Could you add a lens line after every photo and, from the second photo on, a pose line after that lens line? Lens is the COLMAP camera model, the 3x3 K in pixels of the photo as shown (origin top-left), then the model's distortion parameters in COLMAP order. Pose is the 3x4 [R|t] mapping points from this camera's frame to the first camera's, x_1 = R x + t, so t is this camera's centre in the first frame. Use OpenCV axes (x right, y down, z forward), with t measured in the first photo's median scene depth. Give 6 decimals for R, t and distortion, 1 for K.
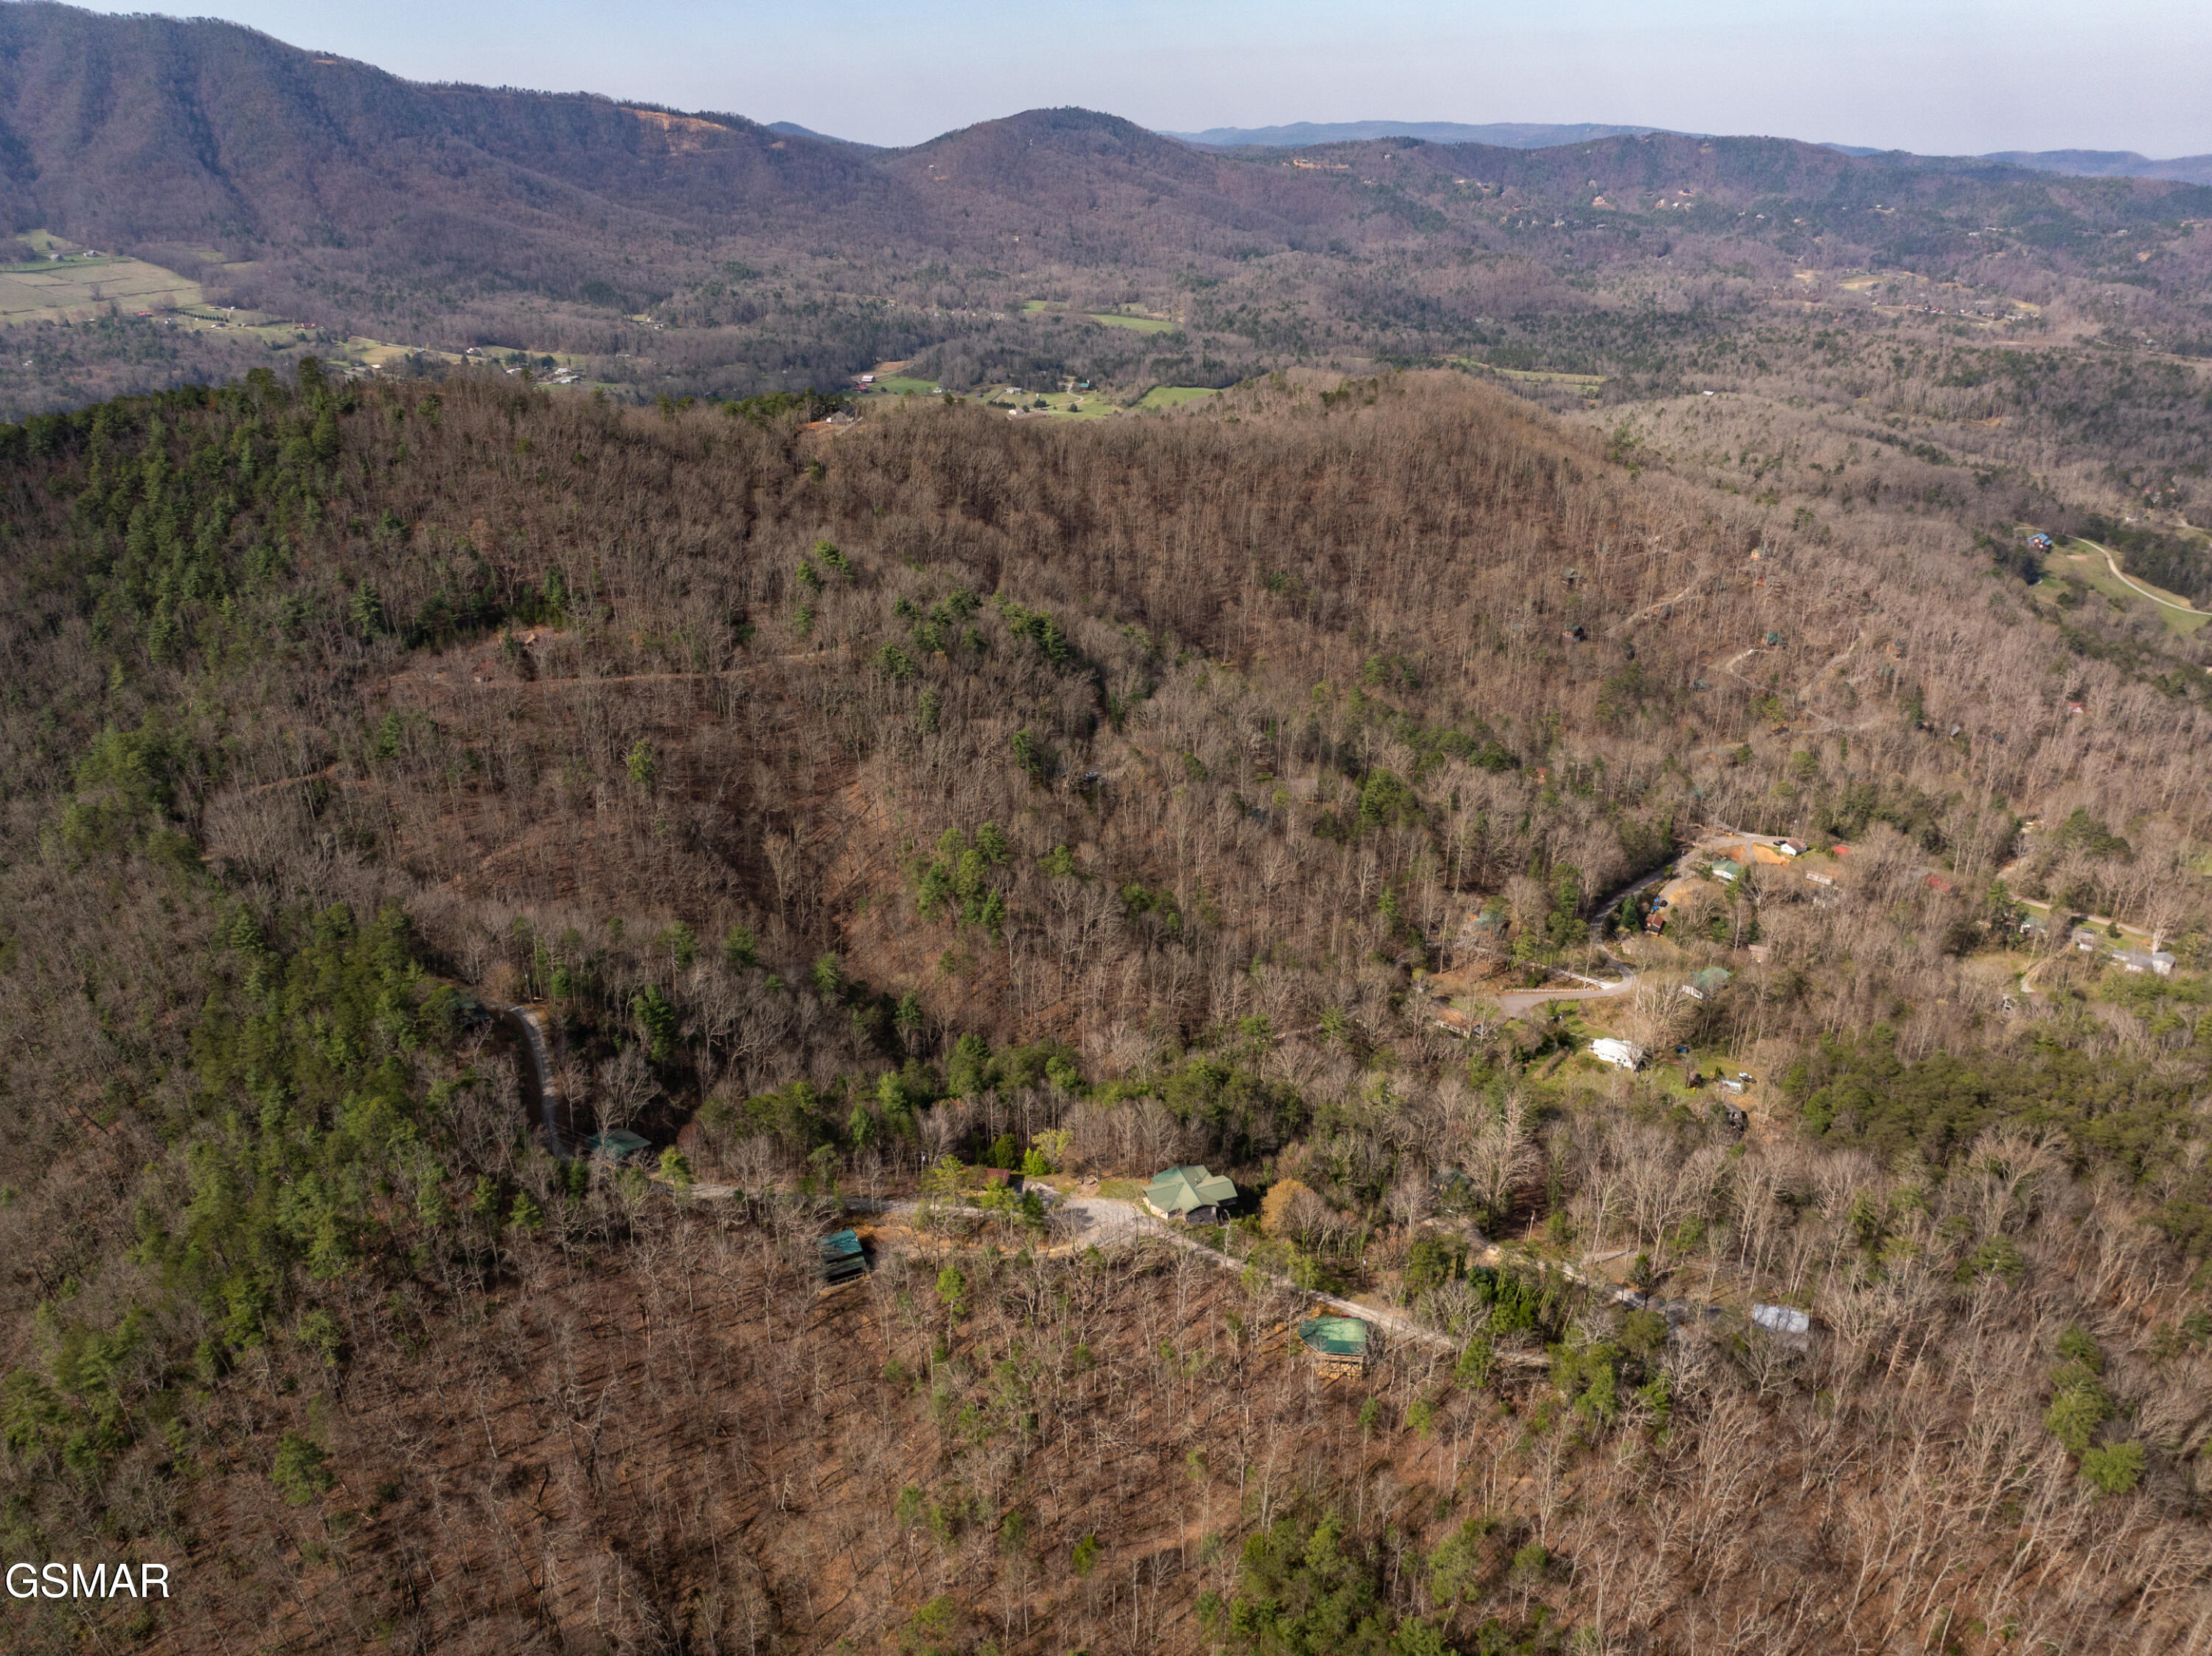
lens RADIAL K [[1551.8, 0, 1106.0], [0, 1551.8, 828.0], [0, 0, 1]] dist [-0.038050, -0.001521]
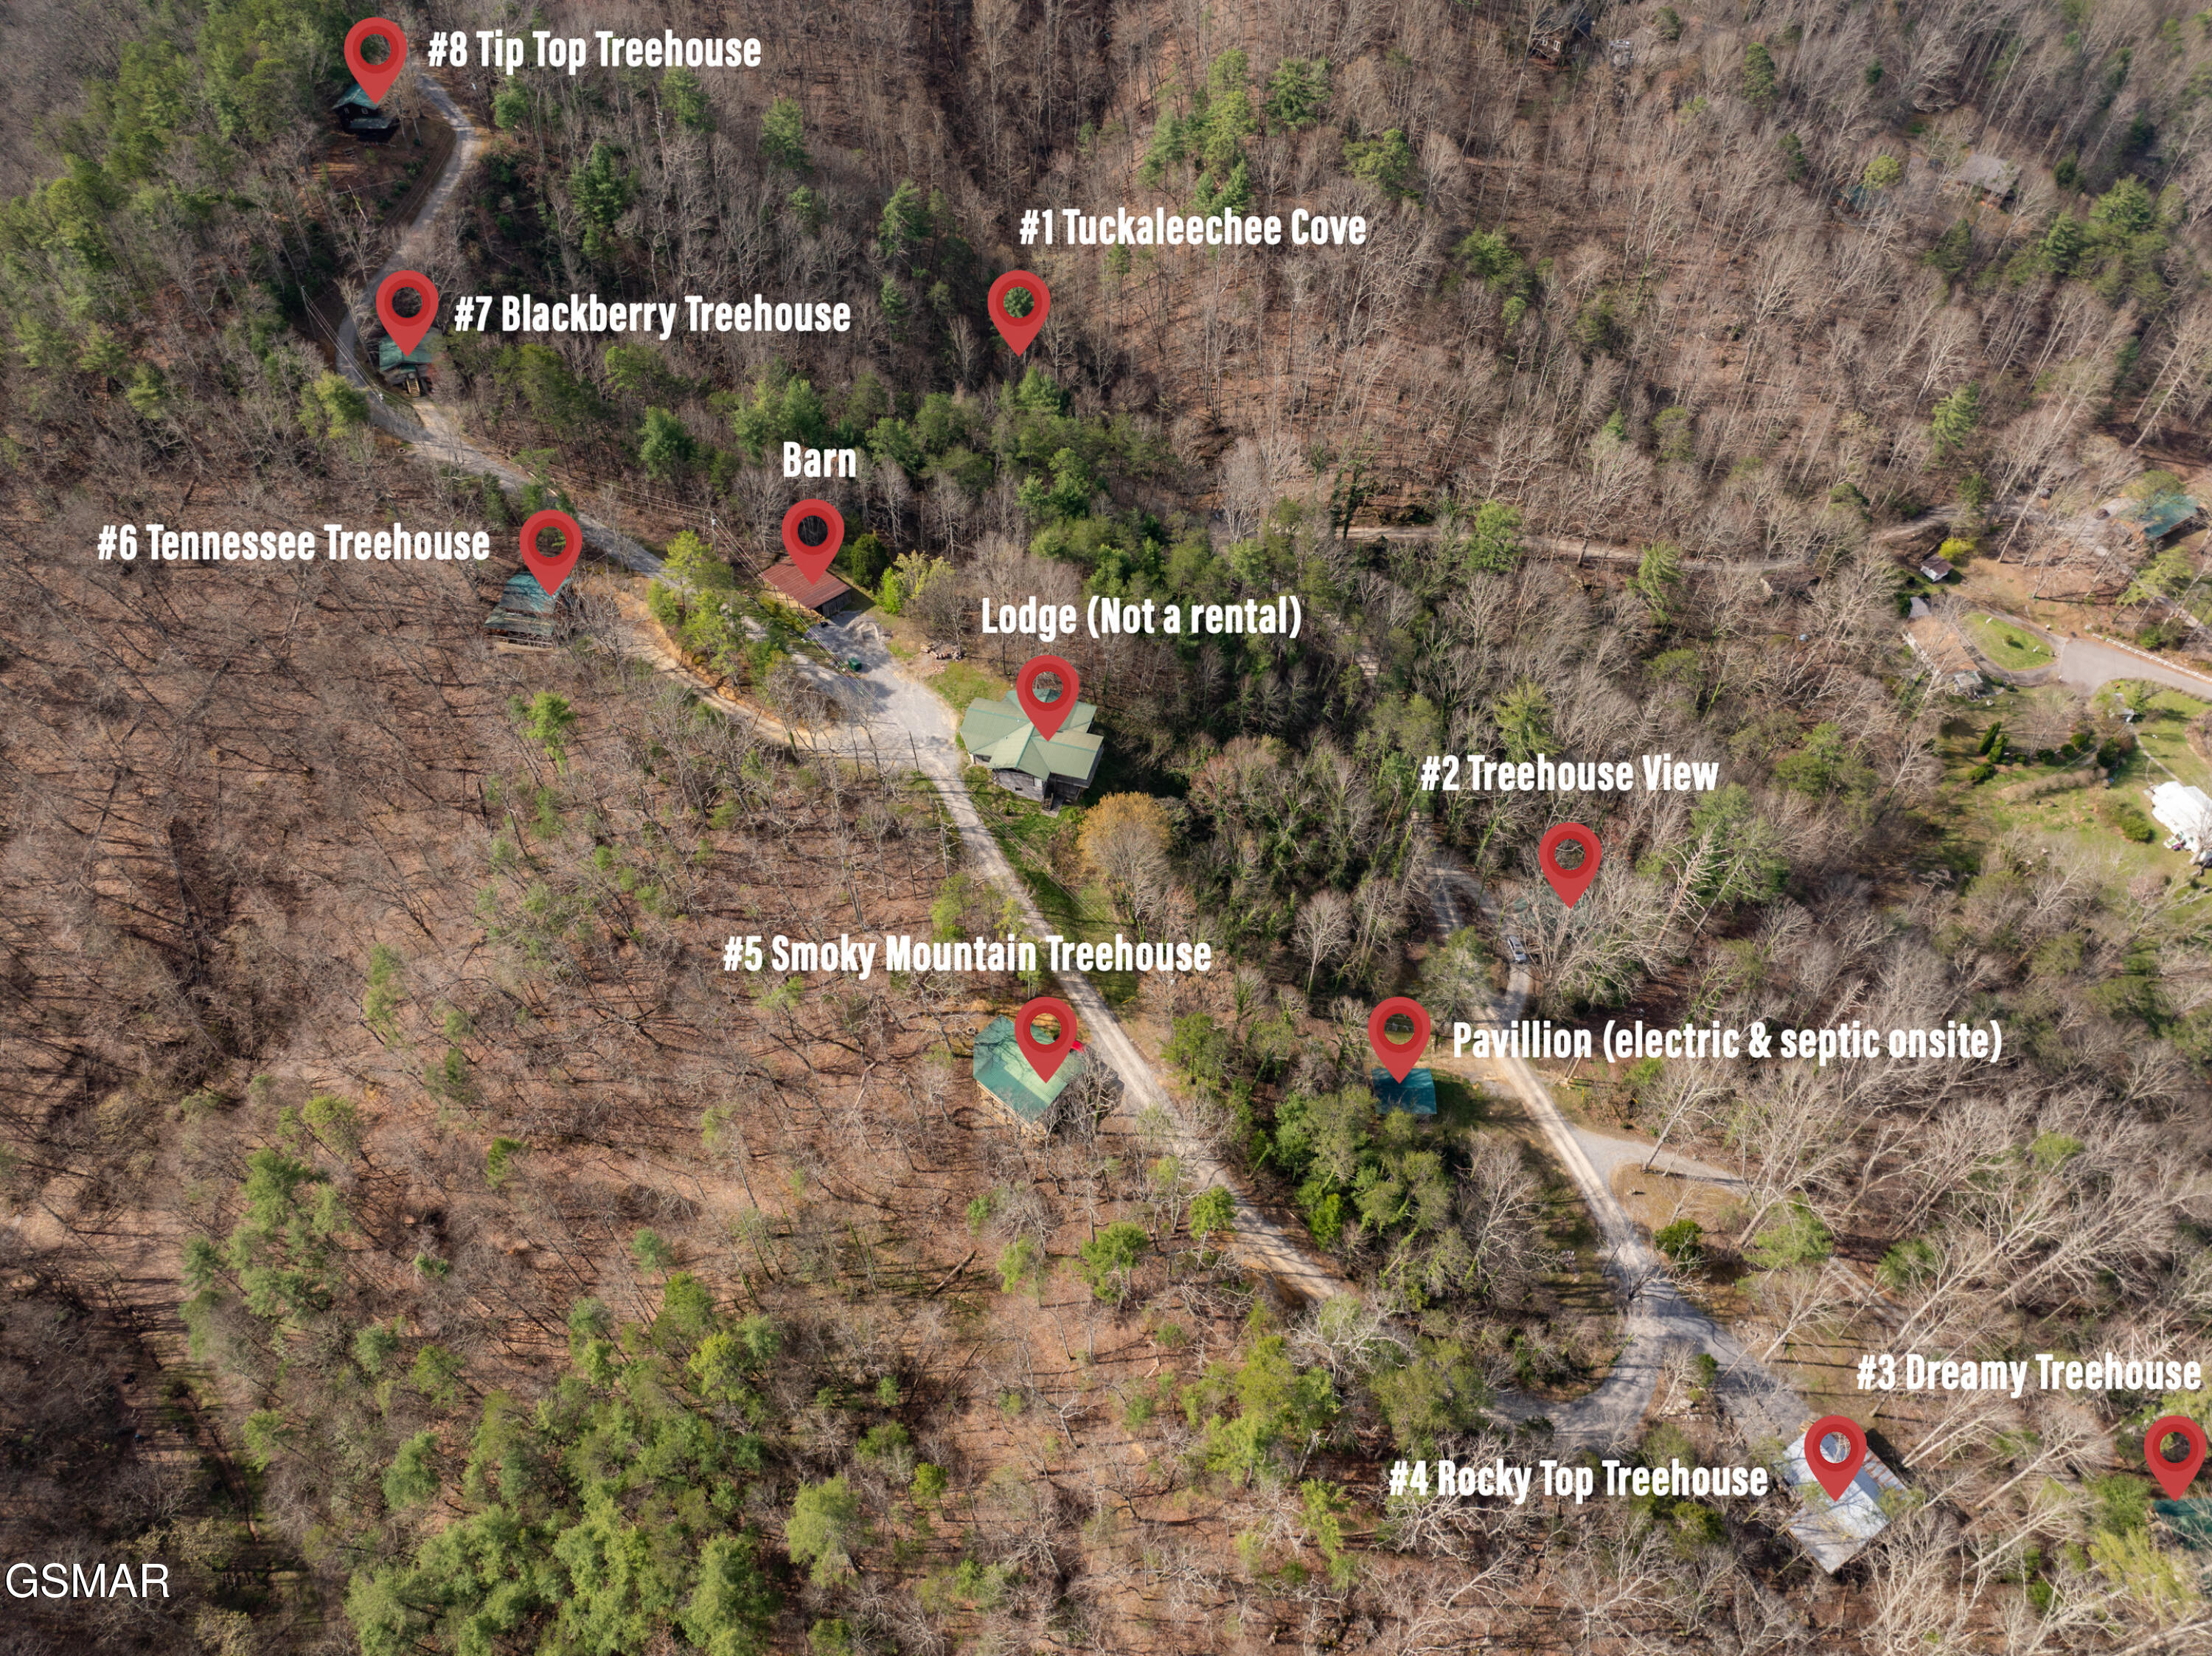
lens RADIAL K [[1551.8, 0, 1106.0], [0, 1551.8, 828.0], [0, 0, 1]] dist [-0.038050, -0.001521]
pose [[0.813347, 0.448534, -0.370517, 0.260333], [-0.237414, 0.837323, 0.492468, -0.034289], [0.531131, -0.312581, 0.787523, 0.431605]]
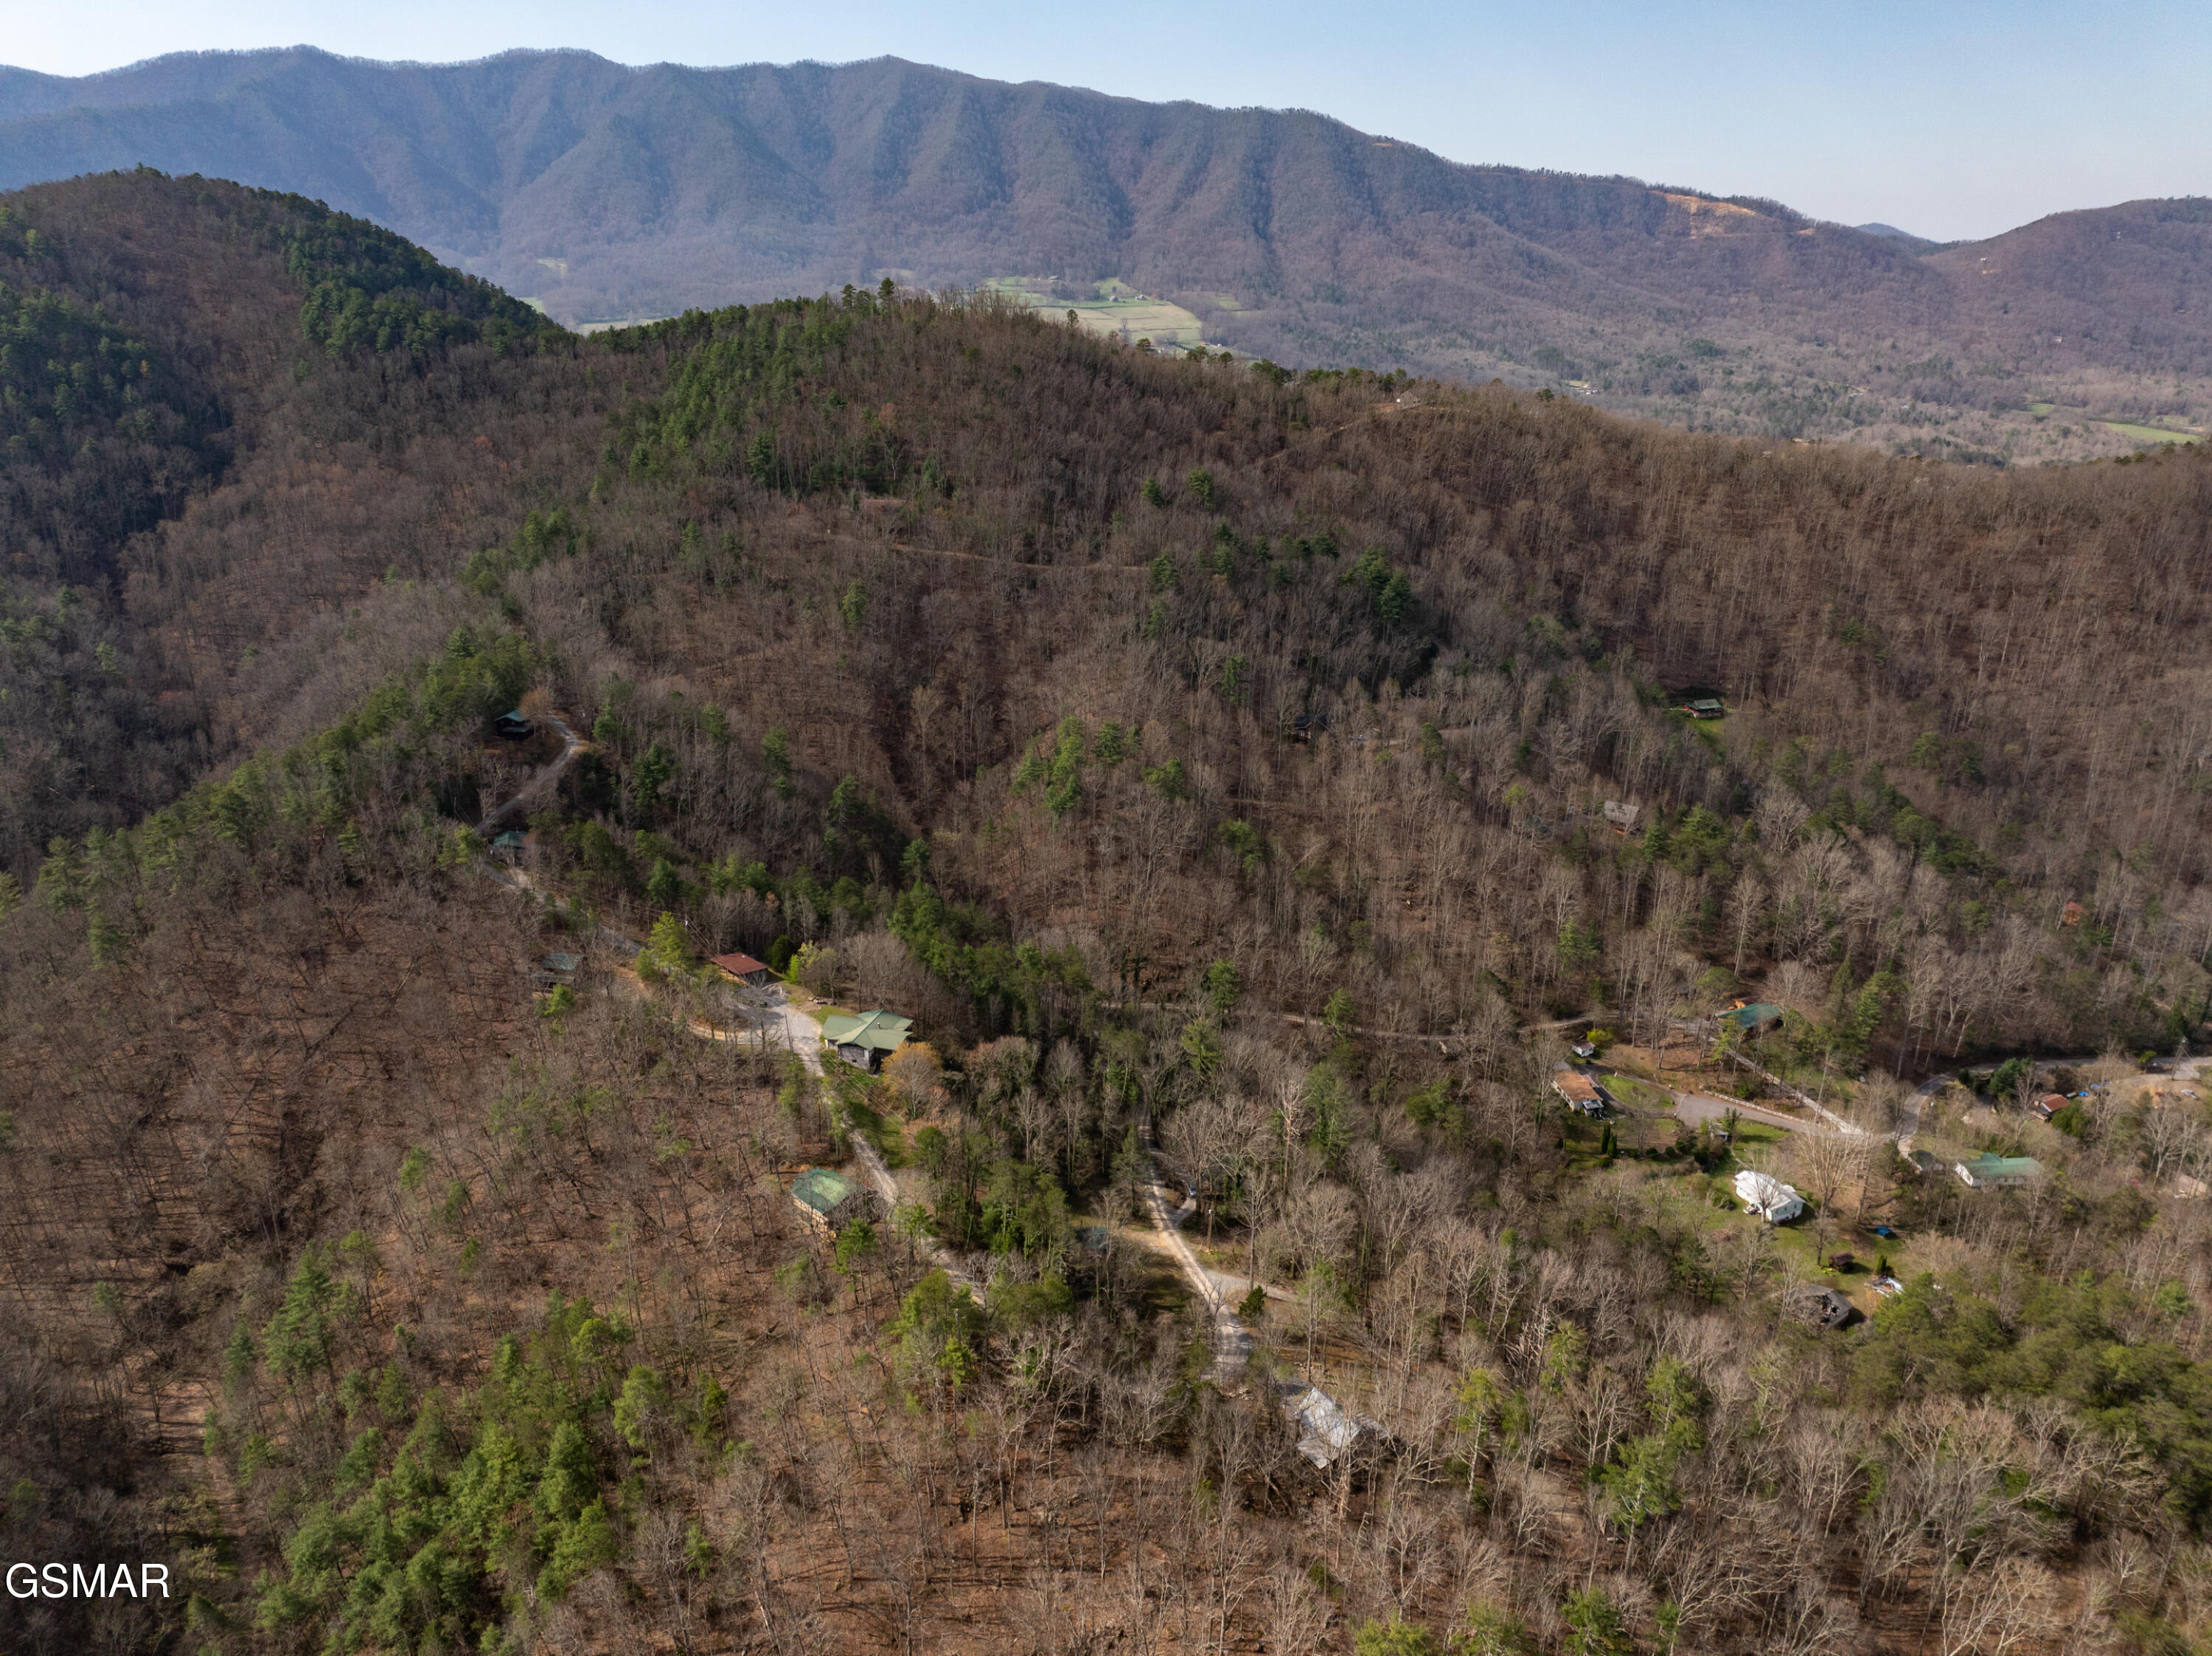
lens RADIAL K [[1551.8, 0, 1106.0], [0, 1551.8, 828.0], [0, 0, 1]] dist [-0.038050, -0.001521]
pose [[0.795778, 0.219130, -0.564553, 0.548246], [-0.252679, 0.967357, 0.019308, 0.050052], [0.550355, 0.127286, 0.825171, 0.239840]]
